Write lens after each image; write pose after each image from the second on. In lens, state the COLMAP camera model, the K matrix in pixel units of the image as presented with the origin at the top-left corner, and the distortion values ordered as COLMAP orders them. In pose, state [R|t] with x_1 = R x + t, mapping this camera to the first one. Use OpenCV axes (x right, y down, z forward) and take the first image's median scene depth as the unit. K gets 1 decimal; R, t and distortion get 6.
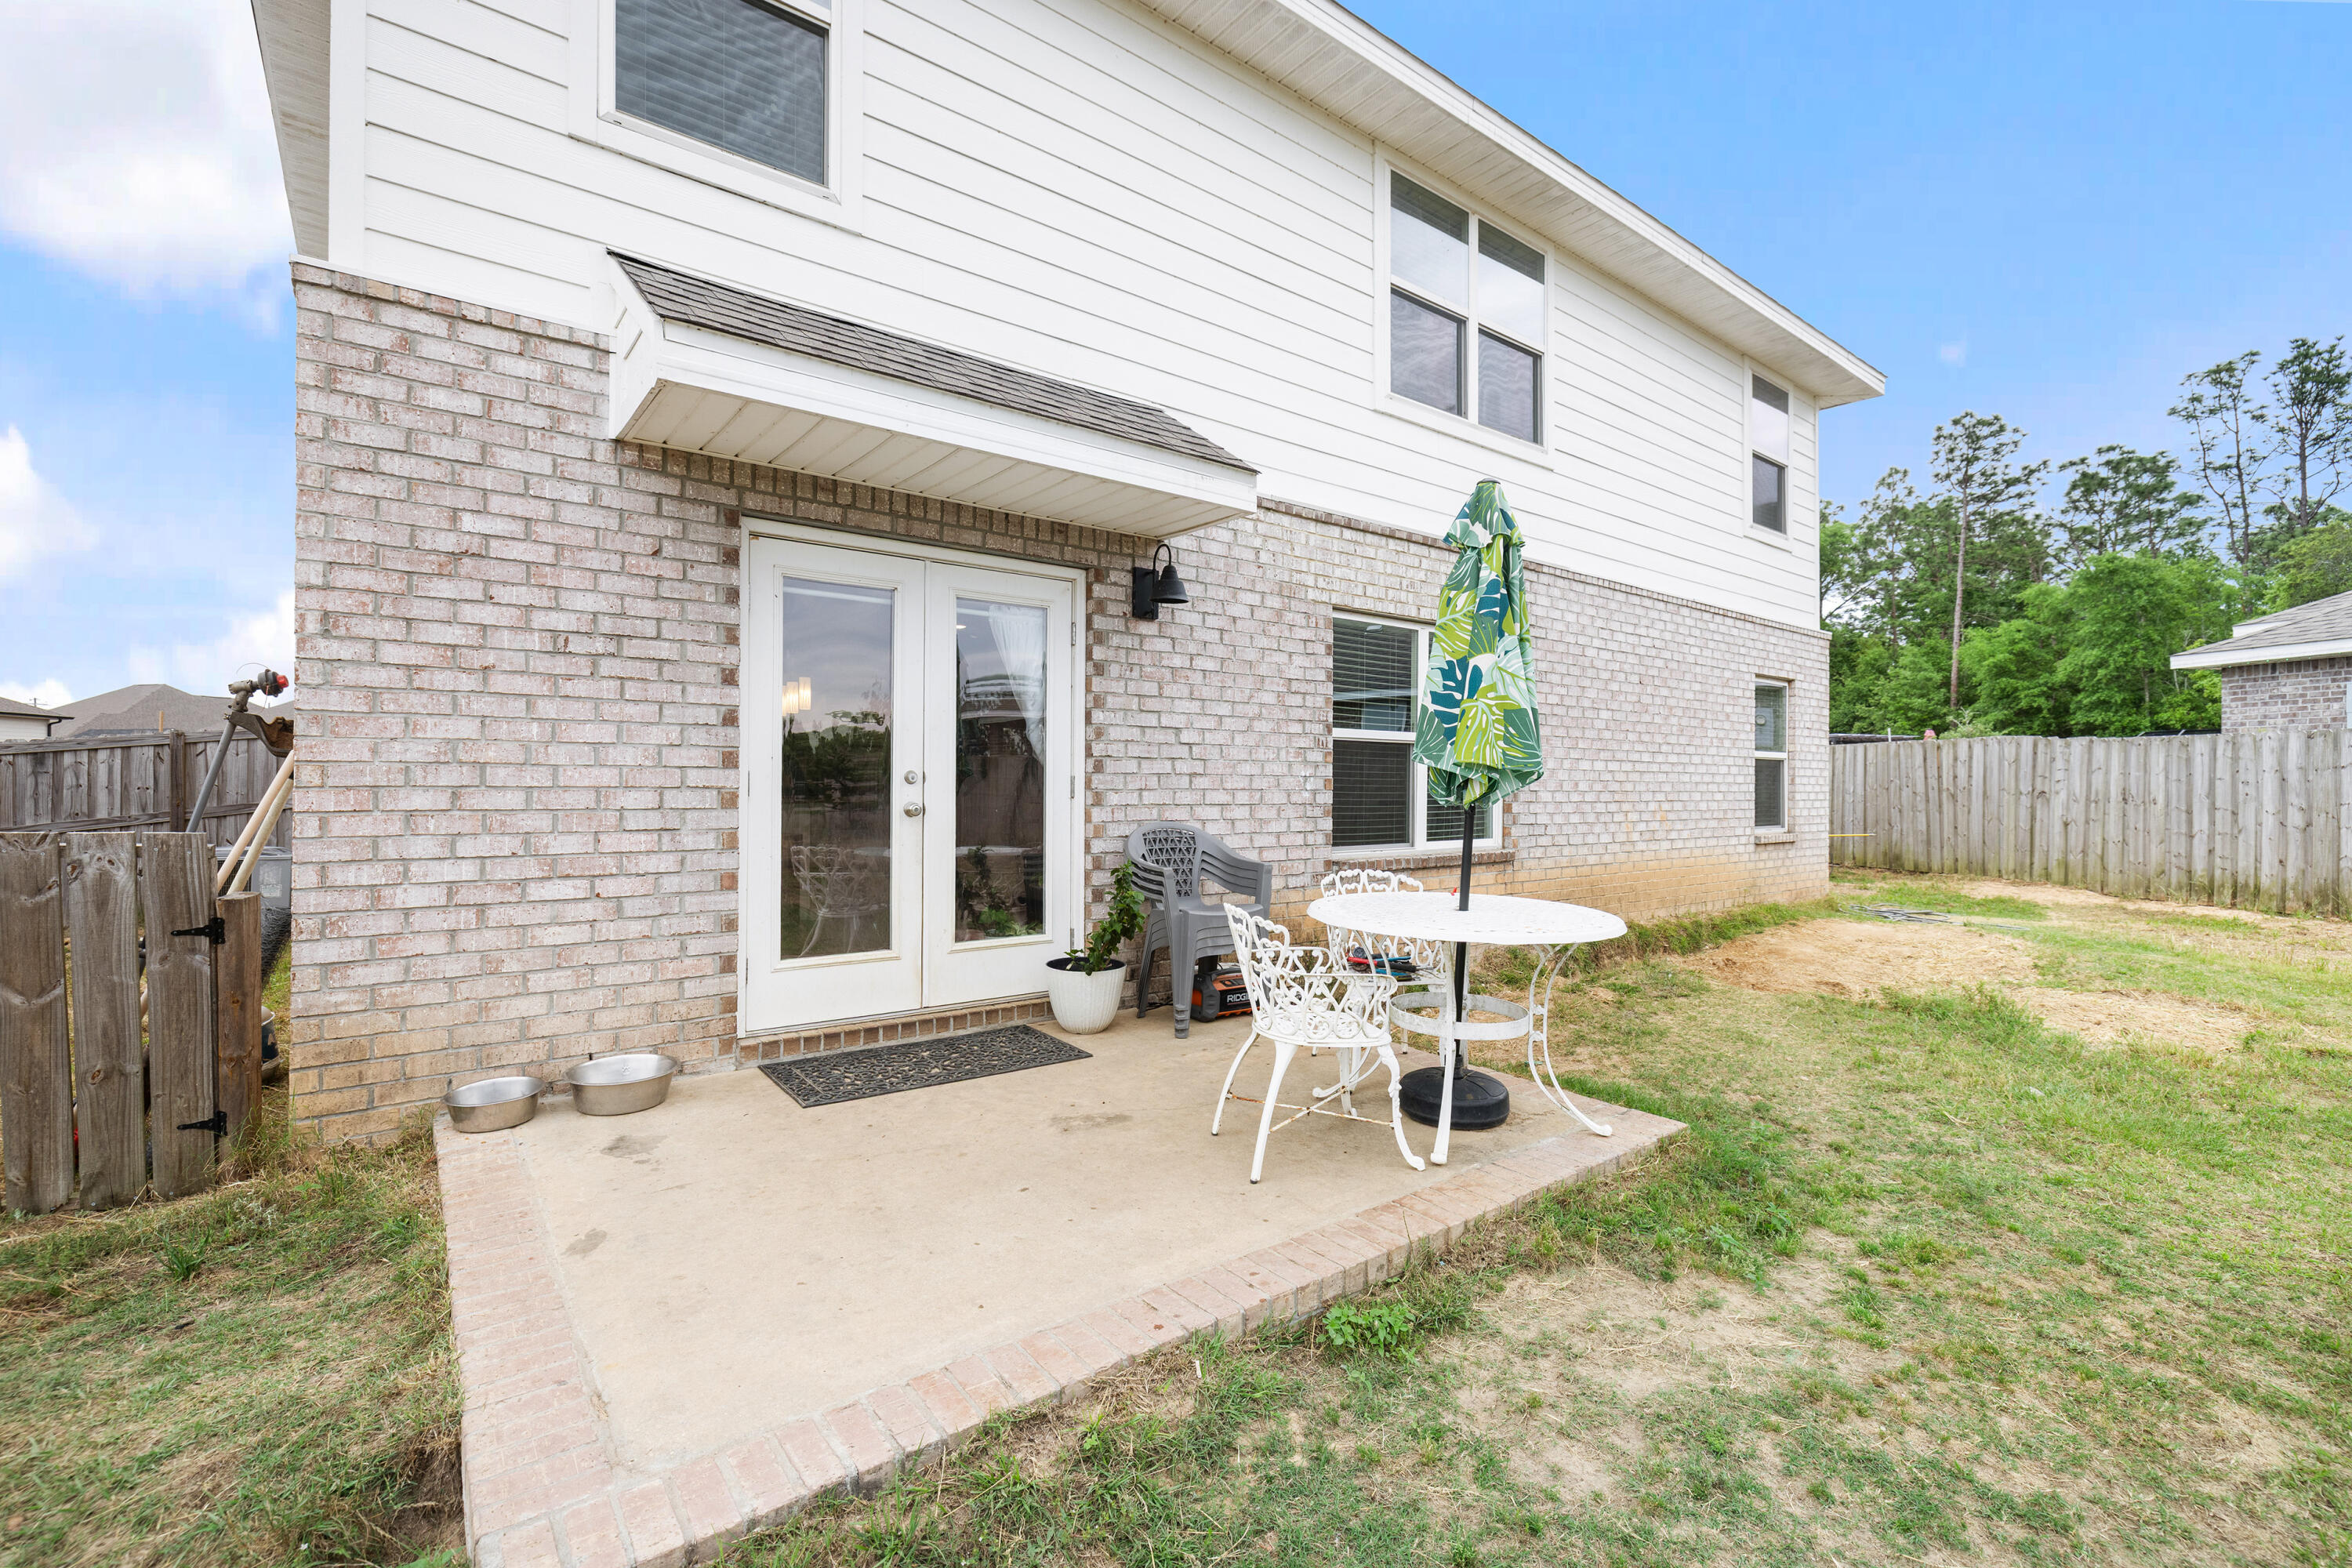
lens RADIAL K [[1015.7, 0, 1176.0], [0, 1015.7, 784.0], [0, 0, 1]] dist [0.002289, 0.000343]
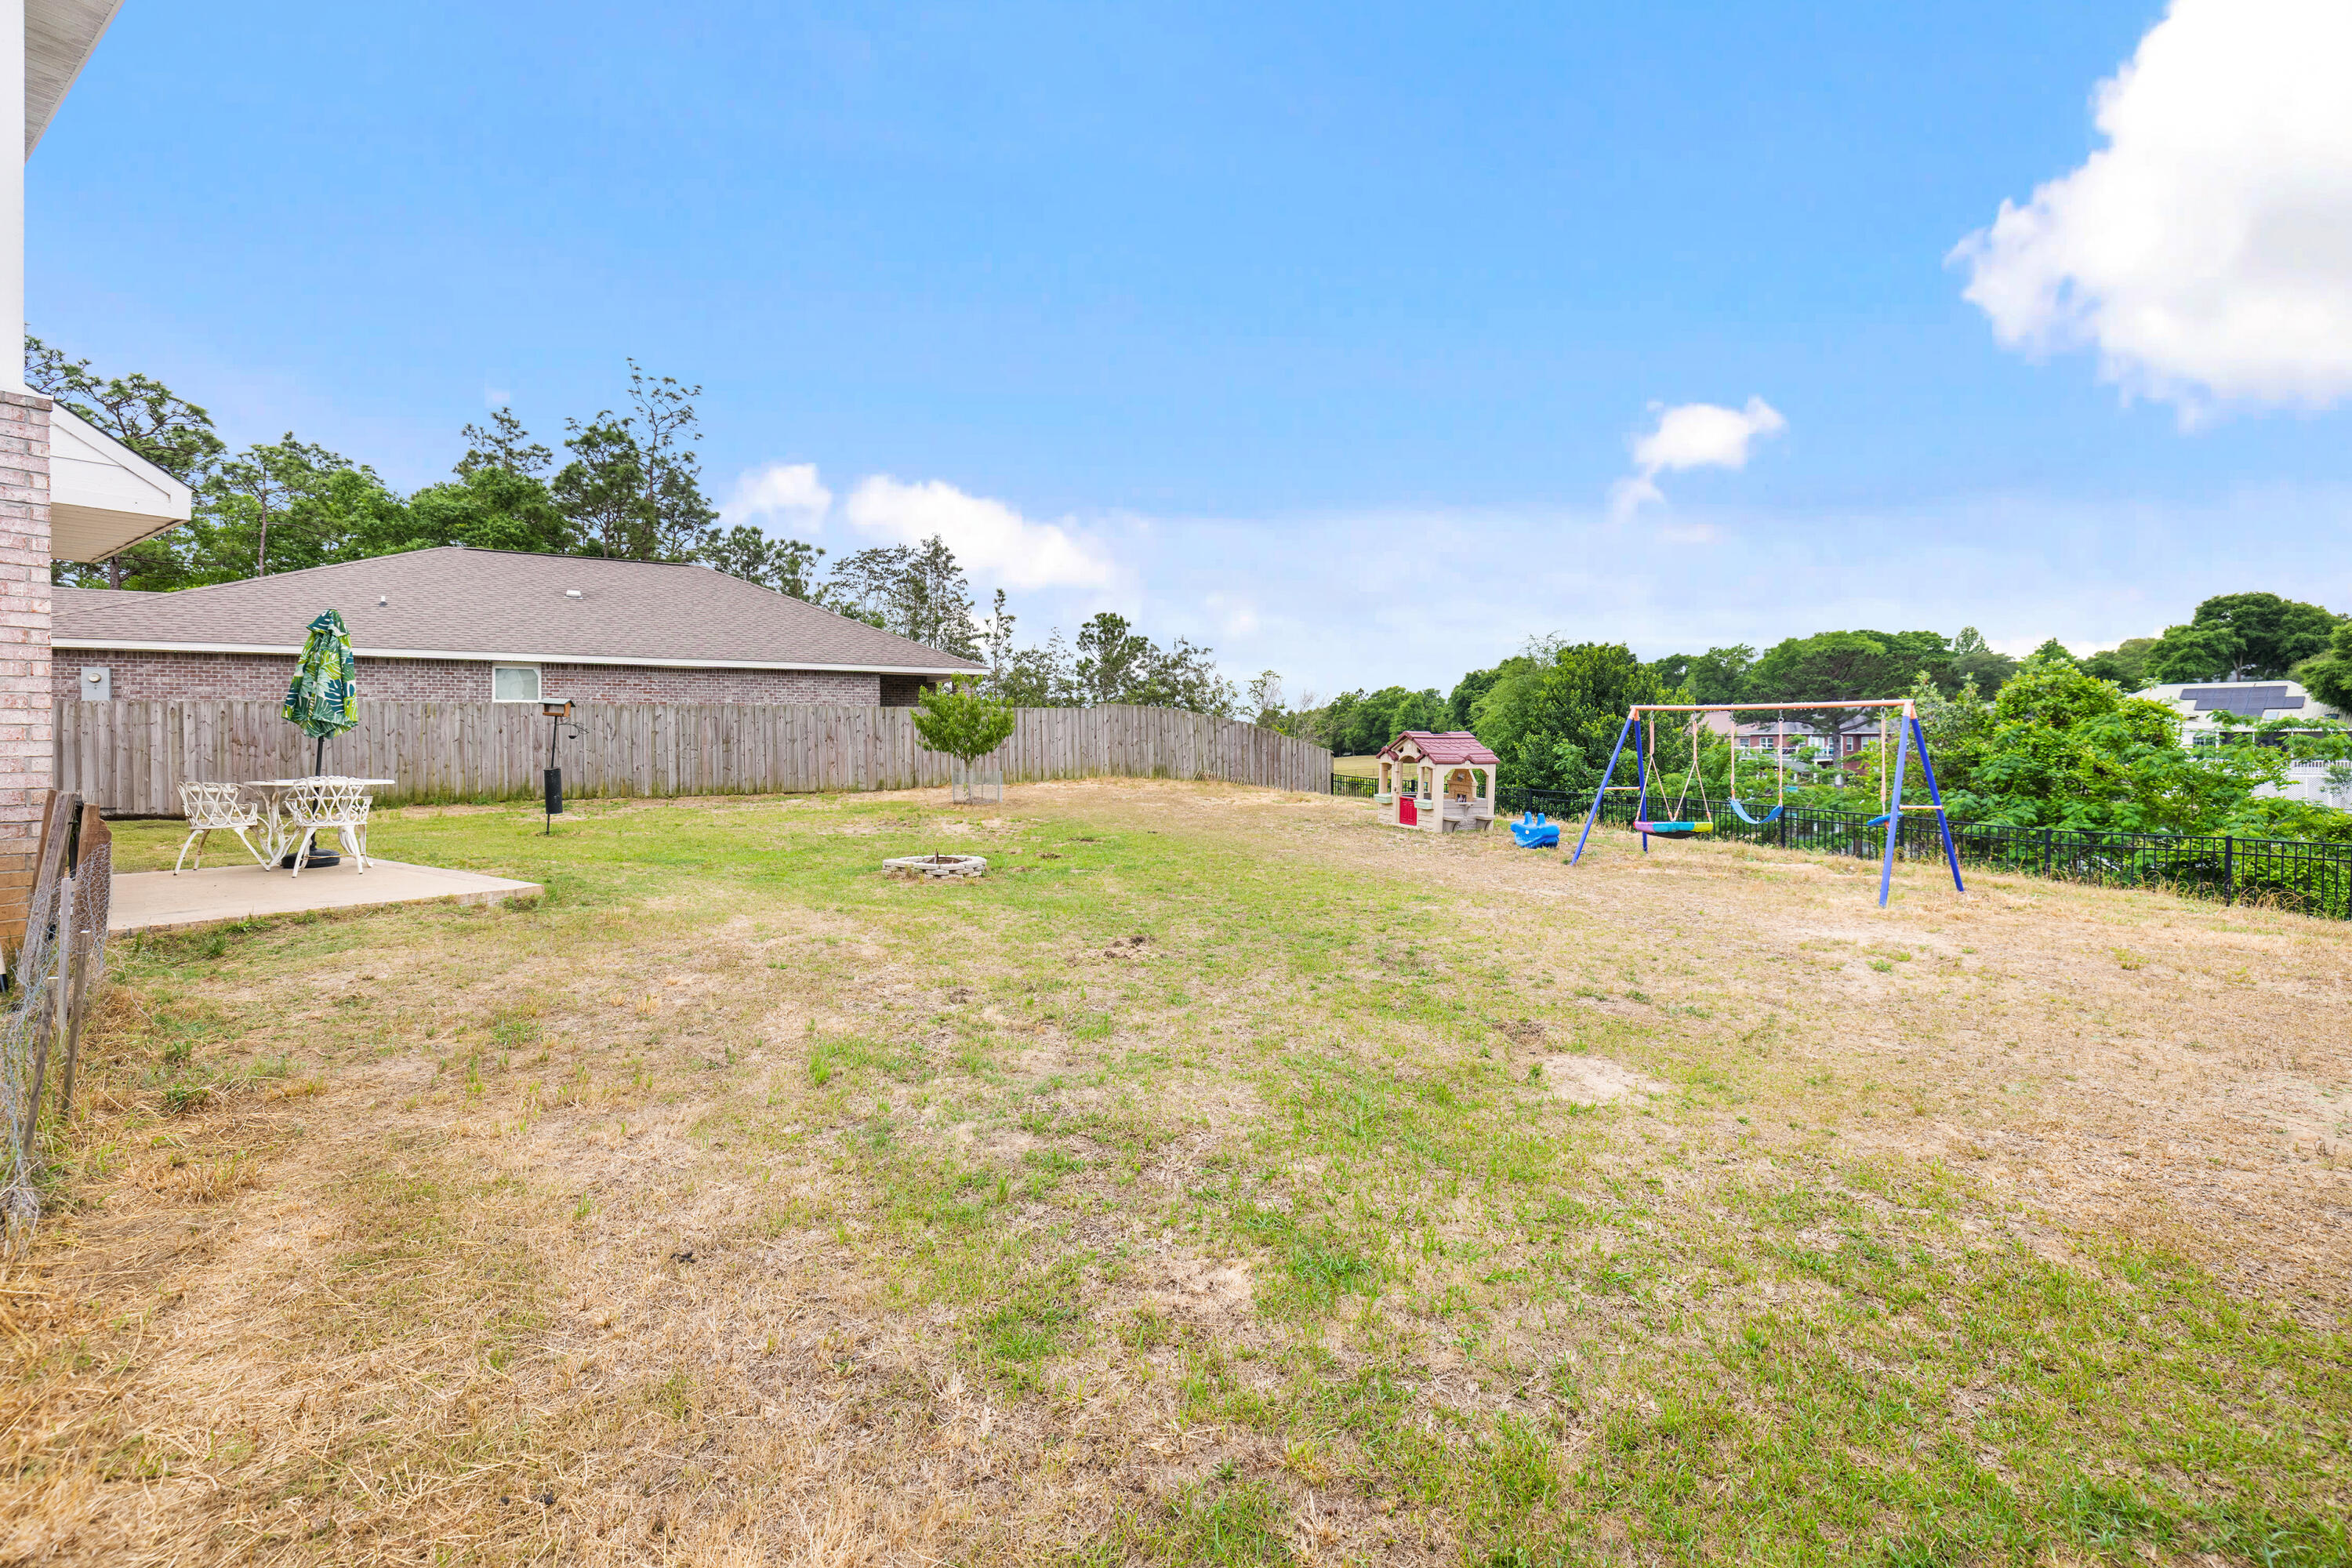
lens RADIAL K [[995.4, 0, 1163.8], [0, 995.4, 747.4], [0, 0, 1]] dist [-0.000928, 0.000029]
pose [[-0.325768, -0.010035, 0.945396, -1.177889], [0.003930, 0.999921, 0.011968, 0.011686], [-0.945441, 0.007614, -0.325703, -0.057498]]
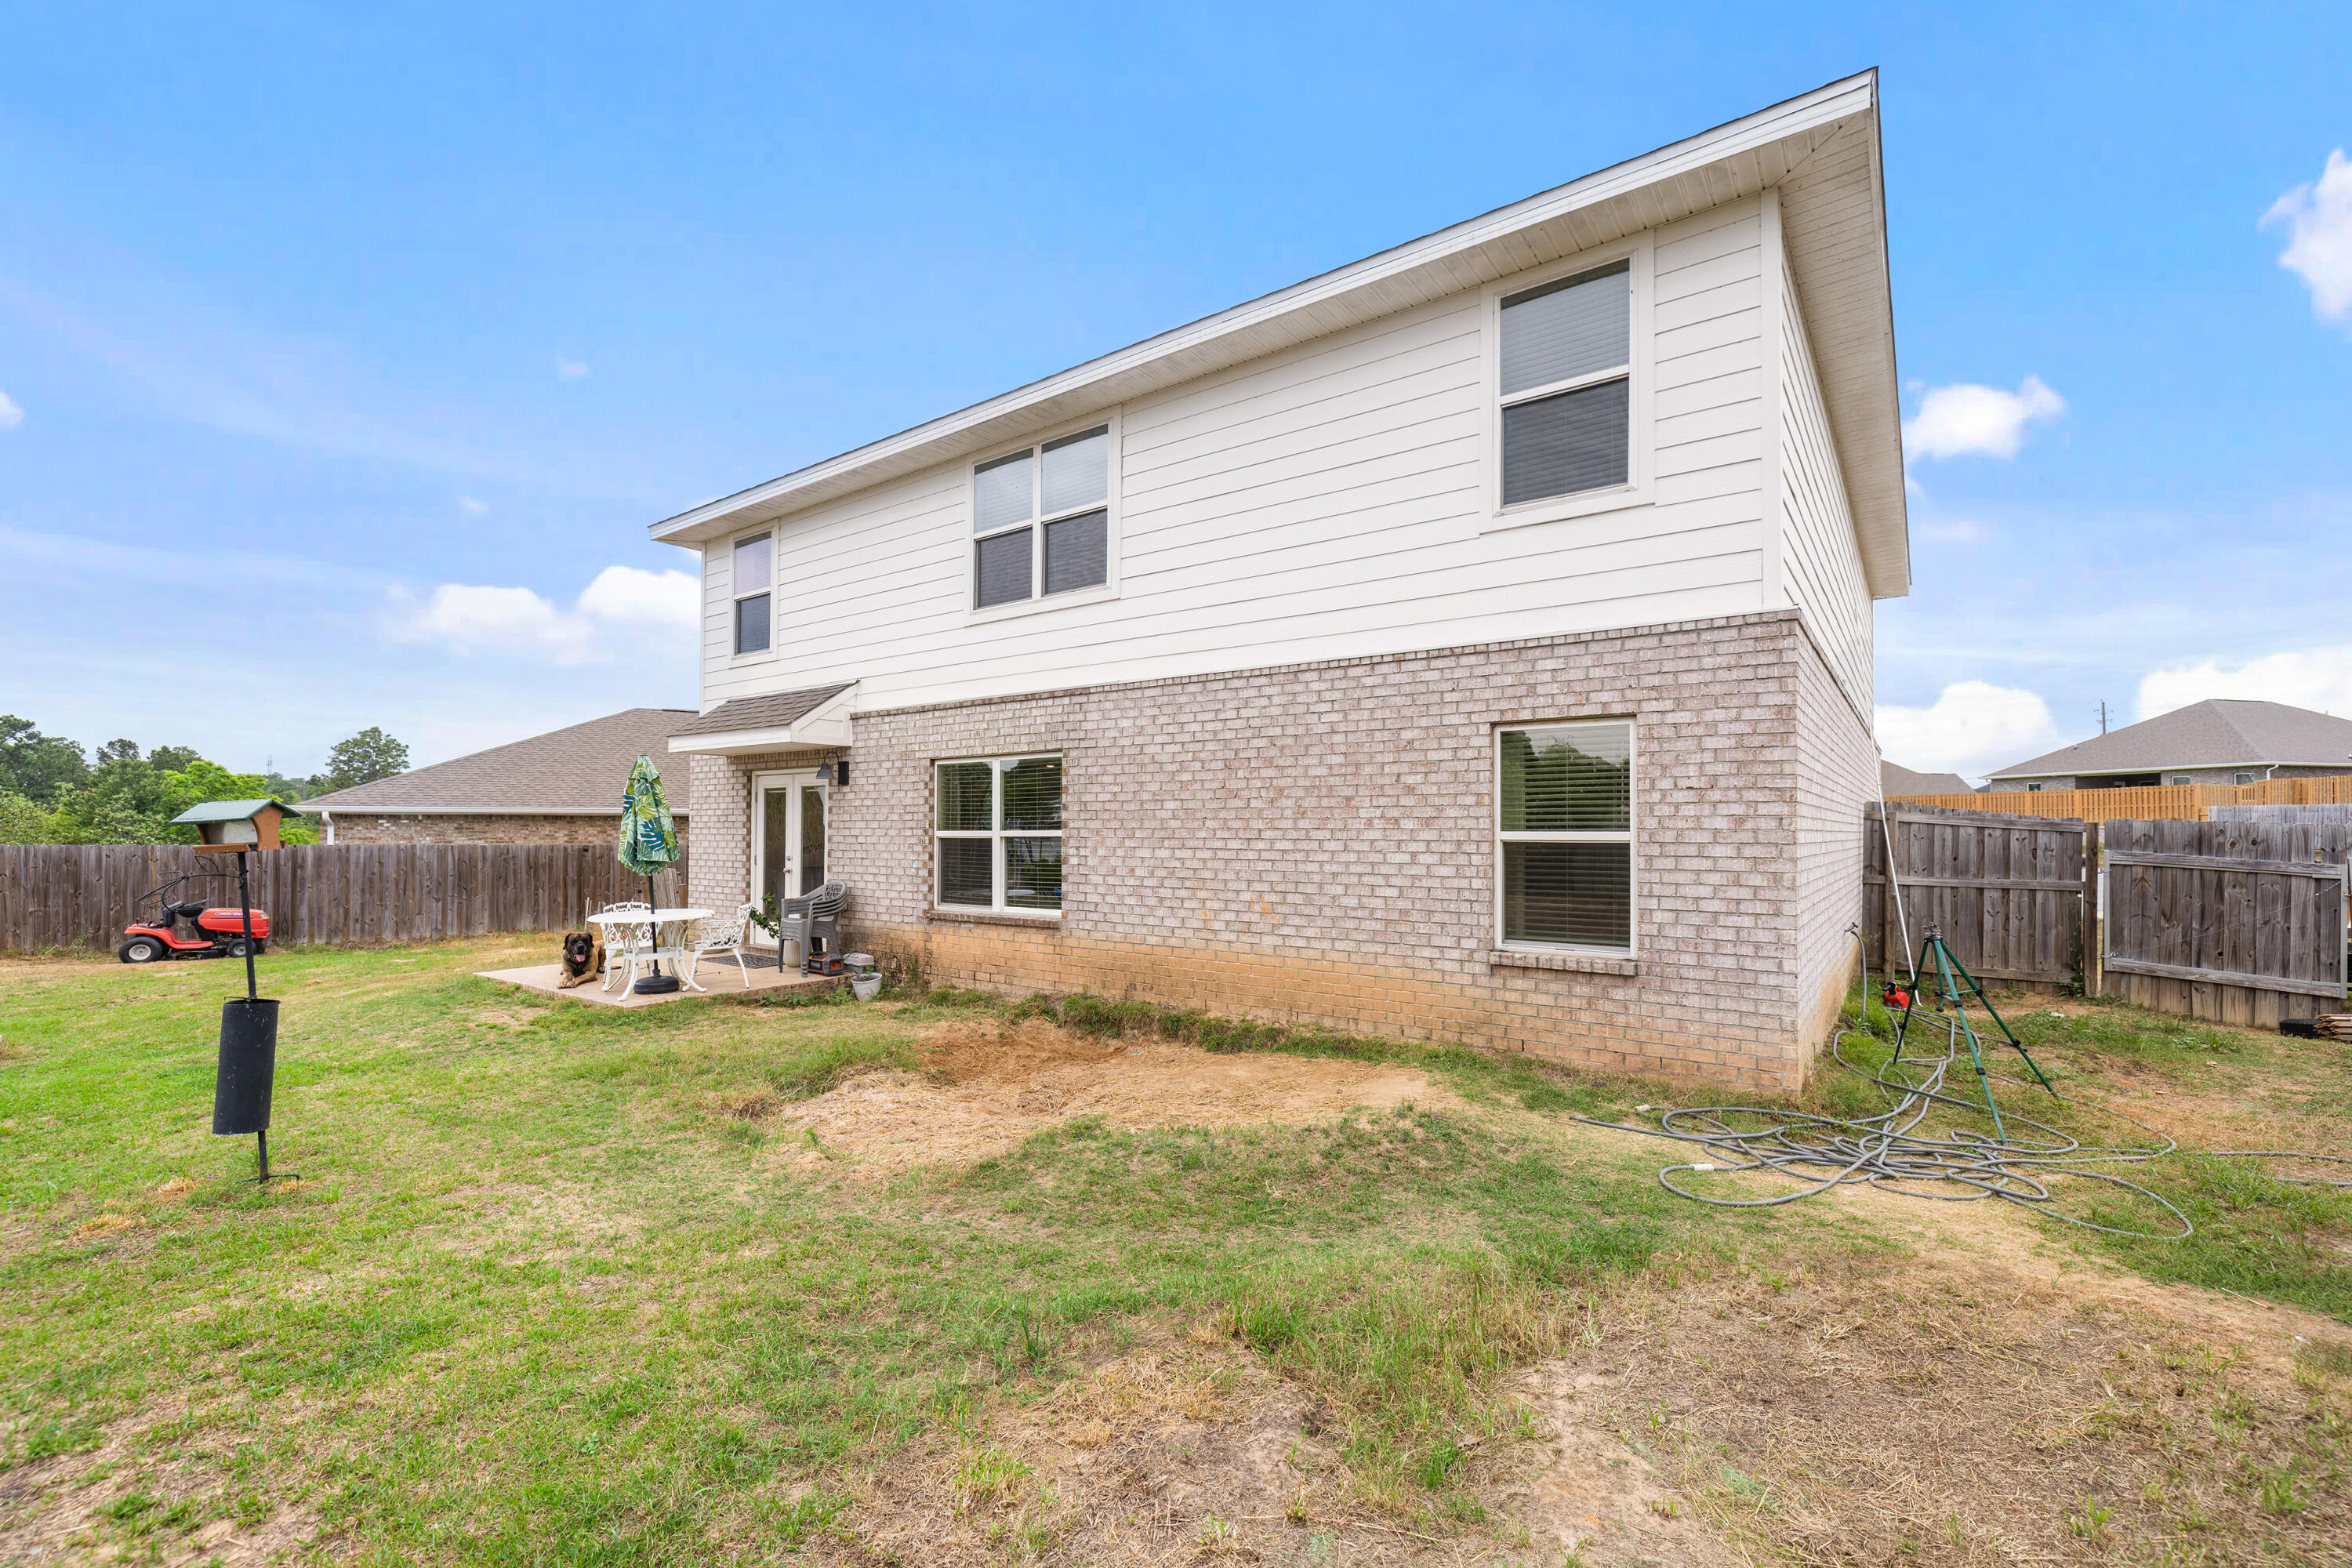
lens RADIAL K [[997.0, 0, 1186.5], [0, 997.0, 824.6], [0, 0, 1]] dist [-0.000068, -0.000047]
pose [[0.274521, -0.012209, -0.961504, 1.423757], [-0.000153, 0.999919, -0.012740, -0.034771], [0.961581, 0.003644, 0.274497, 0.731786]]
